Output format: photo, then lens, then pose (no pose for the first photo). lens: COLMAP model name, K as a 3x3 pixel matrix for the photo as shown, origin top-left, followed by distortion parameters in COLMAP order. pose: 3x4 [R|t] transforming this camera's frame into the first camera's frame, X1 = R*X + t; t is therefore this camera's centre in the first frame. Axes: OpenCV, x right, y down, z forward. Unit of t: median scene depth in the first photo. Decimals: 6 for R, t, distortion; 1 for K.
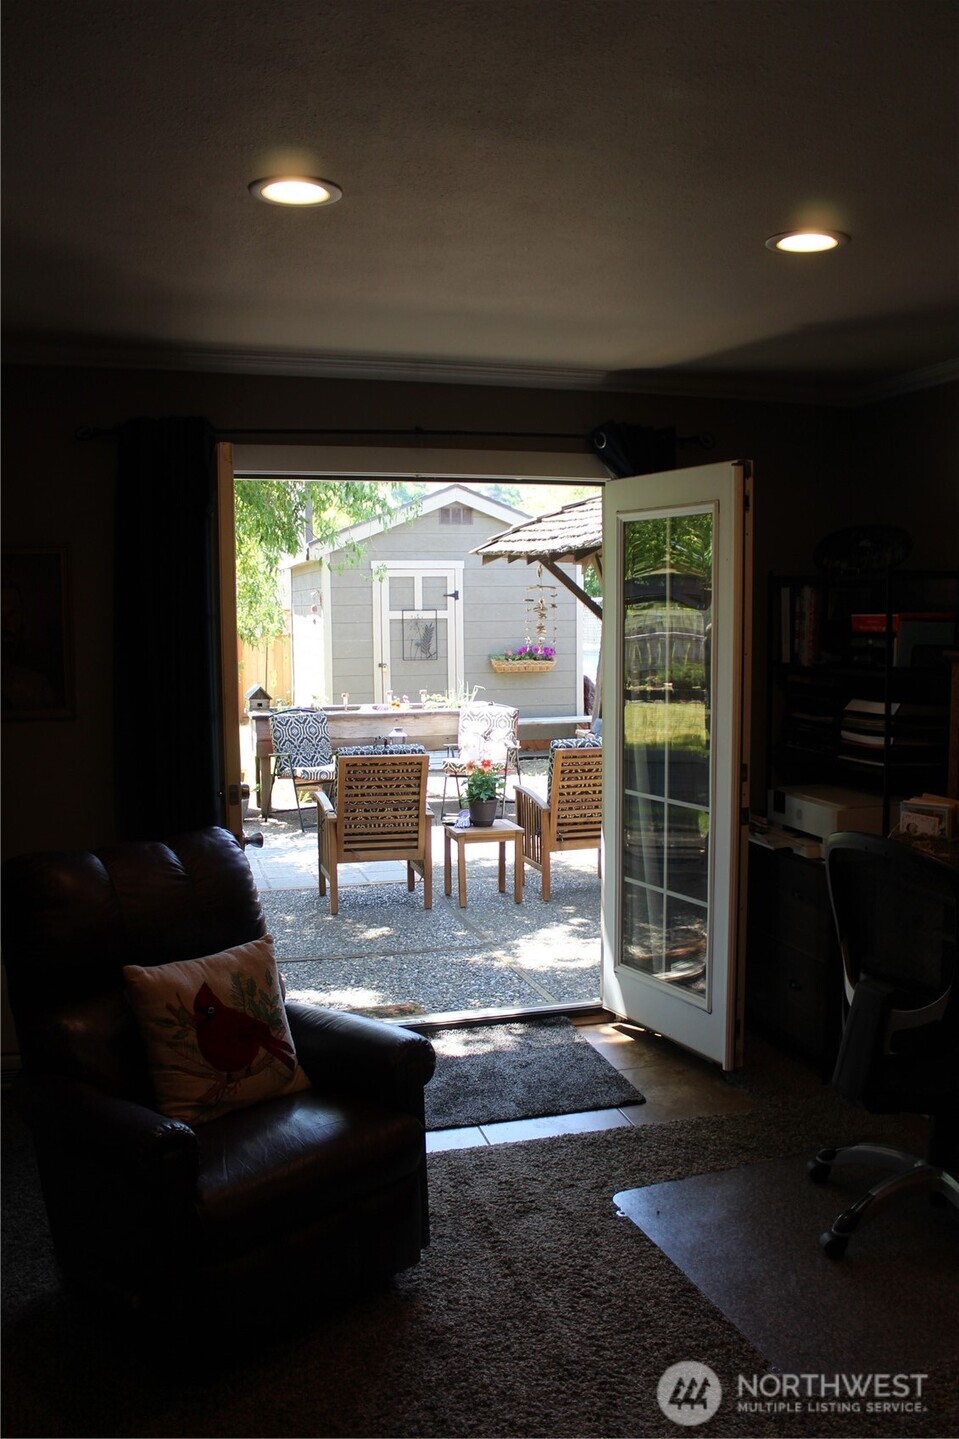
lens RADIAL K [[1184.8, 0, 479.5], [0, 1184.8, 719.5], [0, 0, 1]] dist [-0.176450, 0.151314]
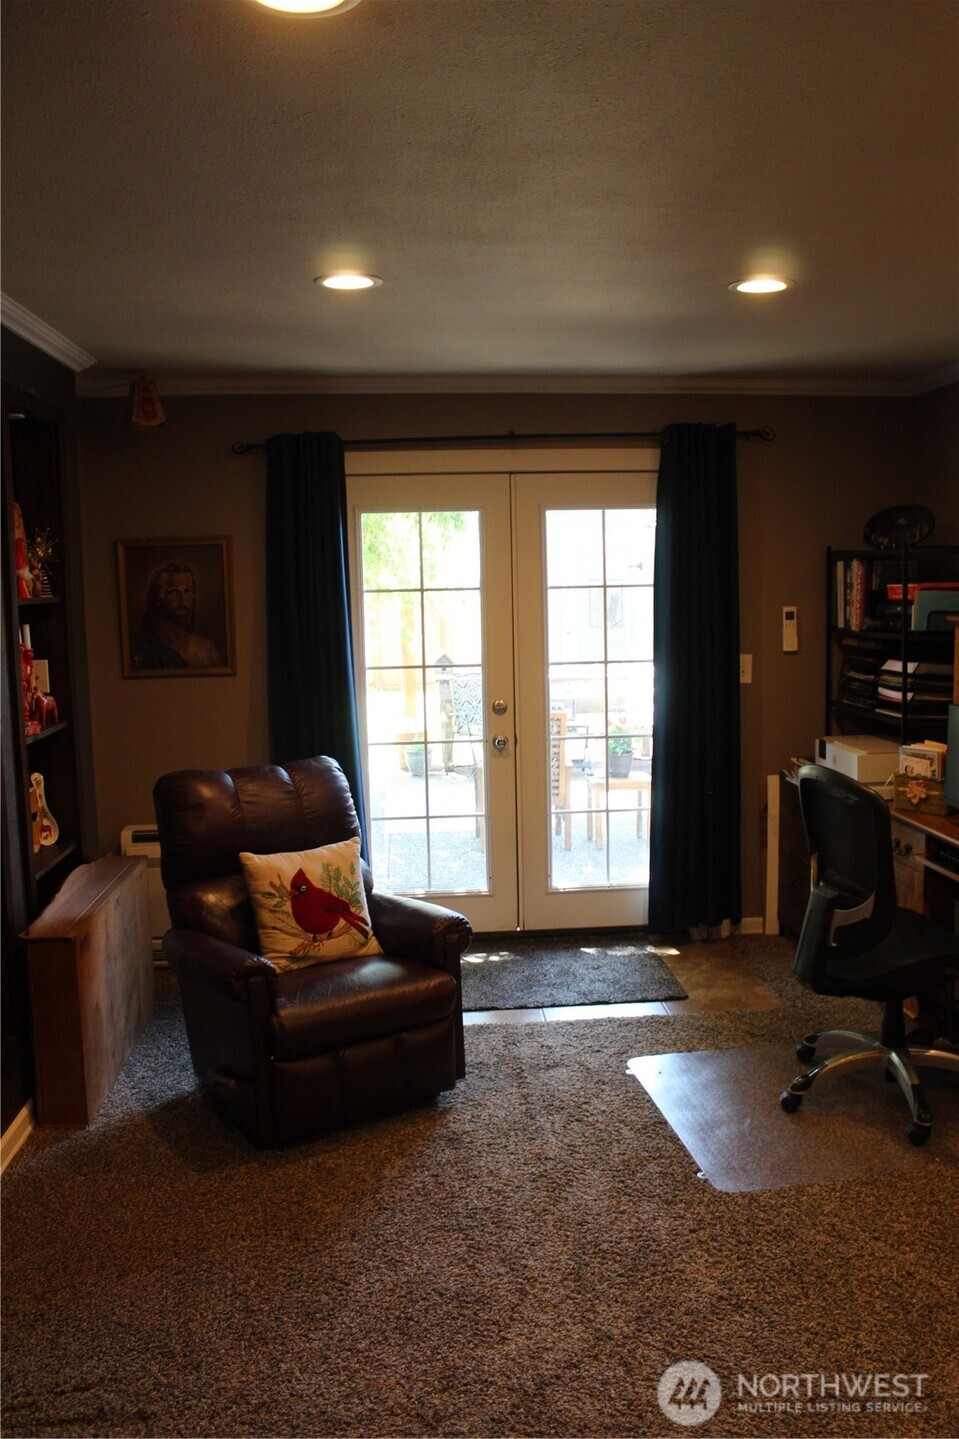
lens RADIAL K [[1184.8, 0, 479.5], [0, 1184.8, 719.5], [0, 0, 1]] dist [-0.176450, 0.151314]
pose [[0.980866, 0.008001, -0.194521, 0.207367], [-0.002896, 0.999644, 0.026514, 0.016590], [0.194664, -0.025443, 0.980540, -0.257530]]
